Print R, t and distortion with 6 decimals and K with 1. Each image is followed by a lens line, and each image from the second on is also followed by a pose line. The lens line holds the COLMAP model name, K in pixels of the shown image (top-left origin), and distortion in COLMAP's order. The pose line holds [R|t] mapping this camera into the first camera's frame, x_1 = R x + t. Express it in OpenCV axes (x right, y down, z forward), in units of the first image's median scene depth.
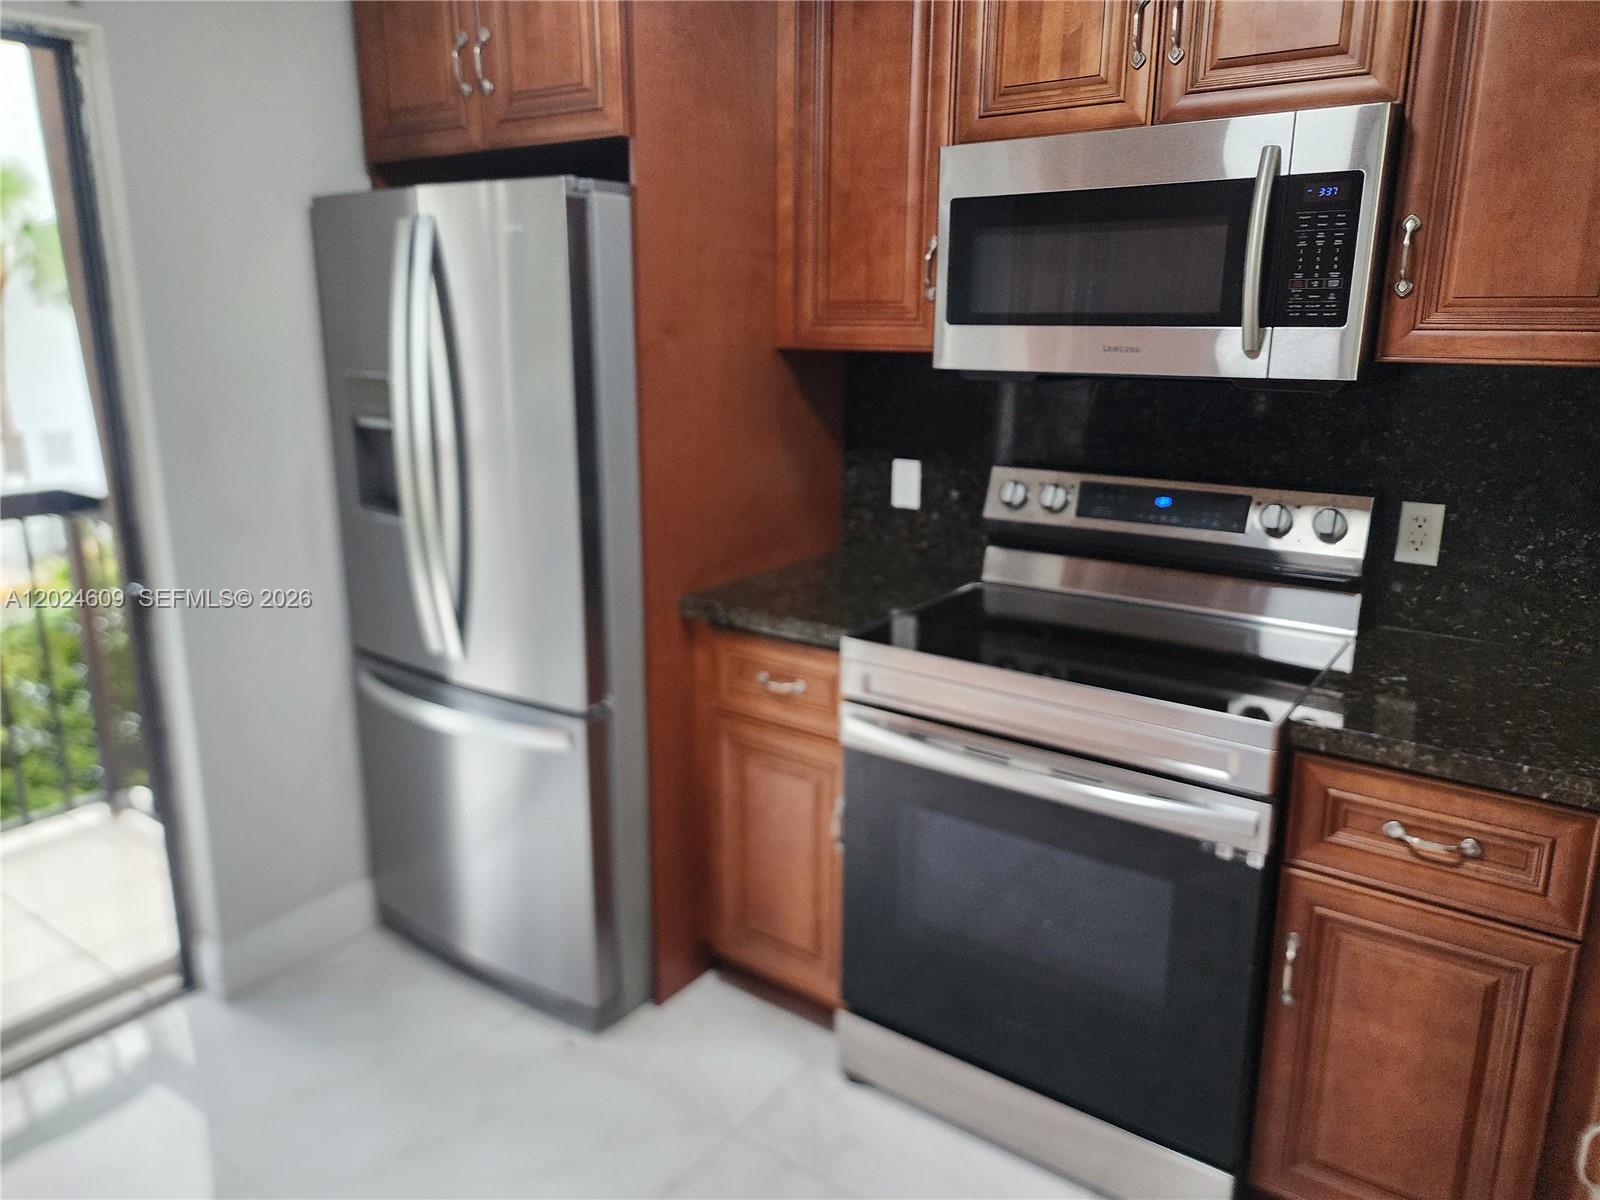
lens RADIAL K [[1089.5, 0, 804.5], [0, 1089.5, 579.4], [0, 0, 1]] dist [0.065410, -0.060869]
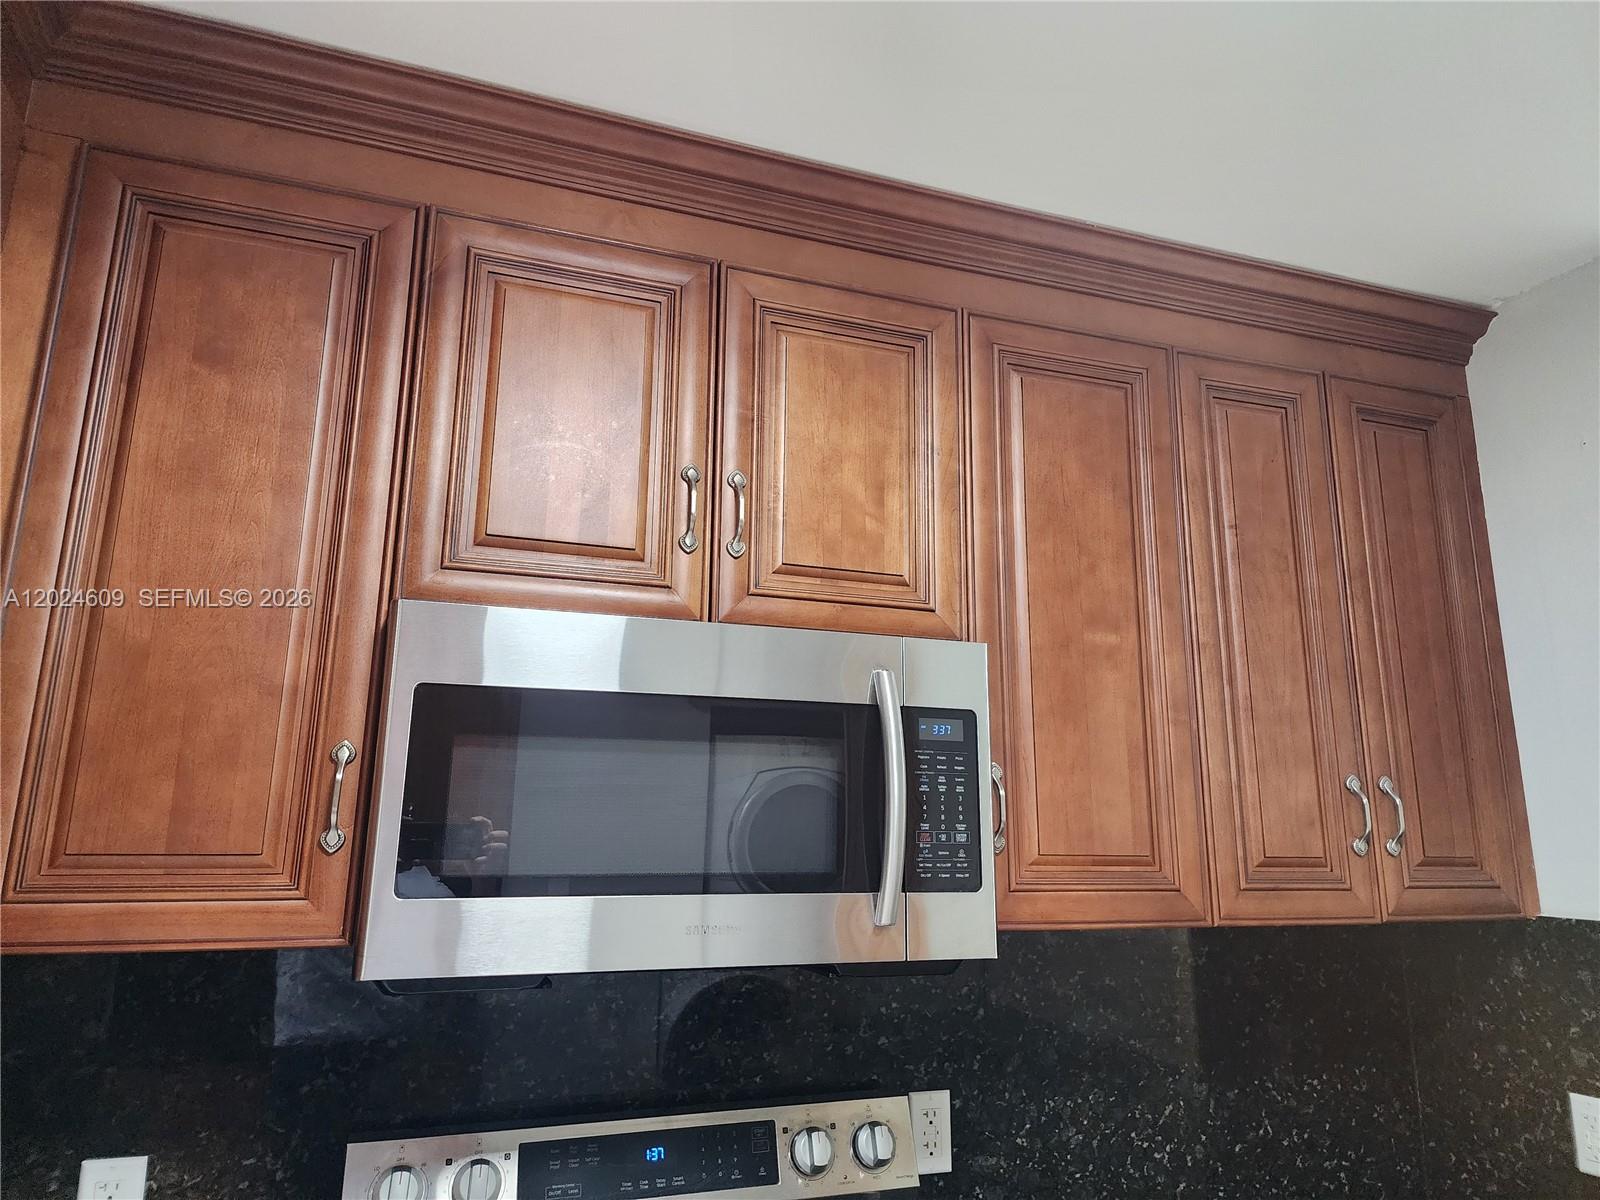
lens RADIAL K [[1089.5, 0, 821.4], [0, 1089.5, 582.2], [0, 0, 1]] dist [0.065410, -0.060869]
pose [[0.568261, 0.181615, 0.802556, -0.227863], [0.186126, 0.921689, -0.340363, -0.154145], [-0.801522, 0.342792, 0.489956, 0.514798]]
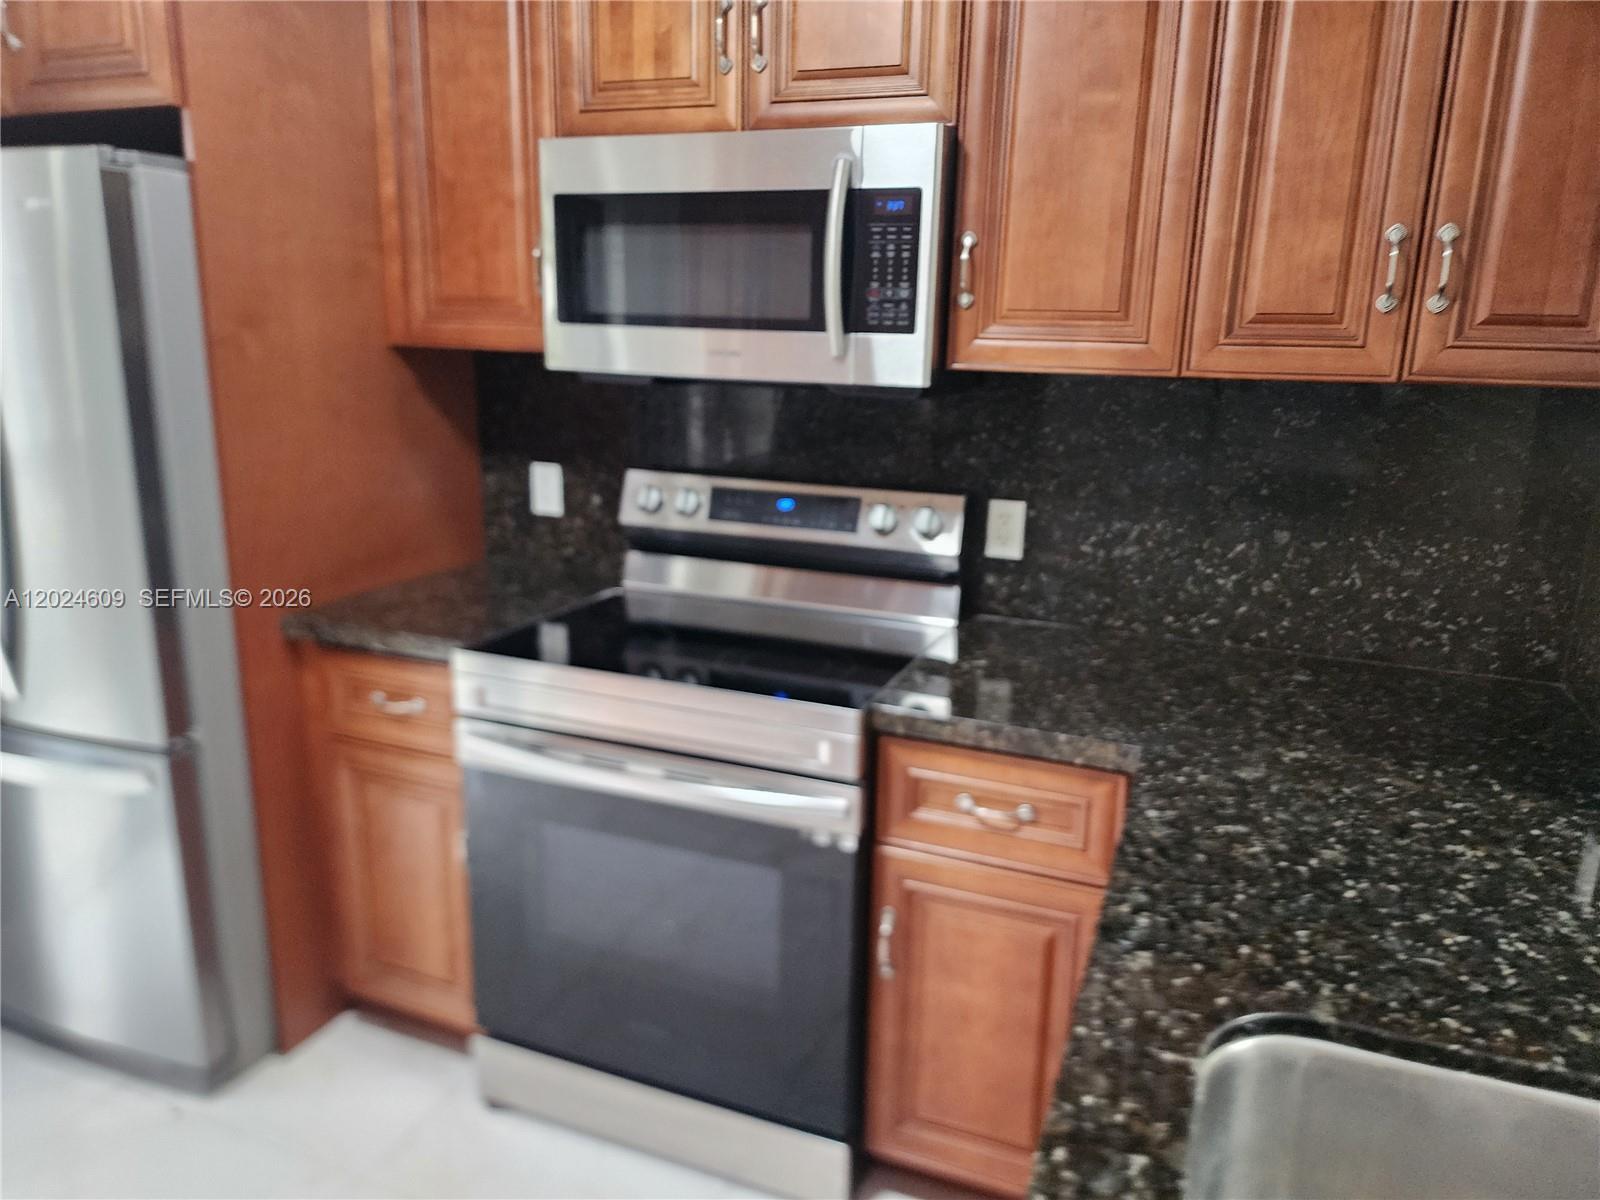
lens RADIAL K [[1089.5, 0, 795.6], [0, 1089.5, 603.0], [0, 0, 1]] dist [0.065410, -0.060869]
pose [[0.972450, -0.037706, 0.230042, 0.104257], [0.034800, 0.999255, 0.016677, 0.005989], [-0.230500, -0.008212, 0.973038, 0.000392]]
